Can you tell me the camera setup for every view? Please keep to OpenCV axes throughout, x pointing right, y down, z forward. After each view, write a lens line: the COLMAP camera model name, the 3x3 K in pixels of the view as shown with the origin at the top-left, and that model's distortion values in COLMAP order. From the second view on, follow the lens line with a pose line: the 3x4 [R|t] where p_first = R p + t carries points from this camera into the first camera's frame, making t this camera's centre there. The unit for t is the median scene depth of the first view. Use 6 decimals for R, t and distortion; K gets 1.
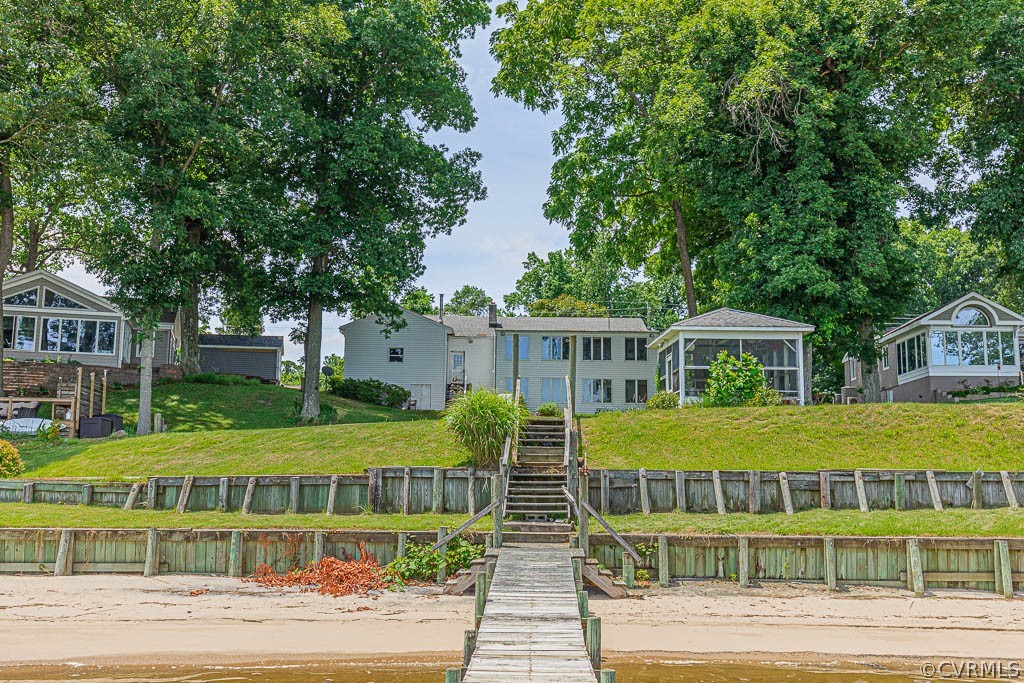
lens RADIAL K [[1004.4, 0, 511.0], [0, 1004.4, 341.3], [0, 0, 1]] dist [-0.002046, 0.000000]
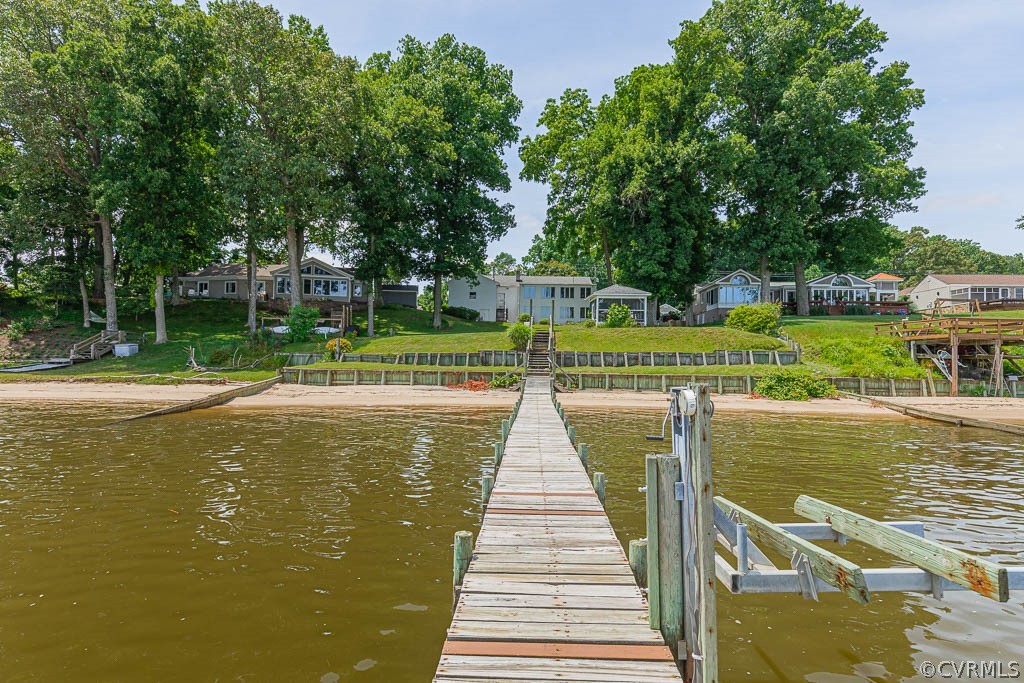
lens RADIAL K [[591.1, 0, 512.3], [0, 591.1, 344.6], [0, 0, 1]] dist [-0.000738, 0.000085]
pose [[0.999826, 0.004946, -0.017978, -0.012159], [-0.002681, 0.992286, 0.123939, -0.062111], [0.018452, -0.123869, 0.992127, -0.417733]]
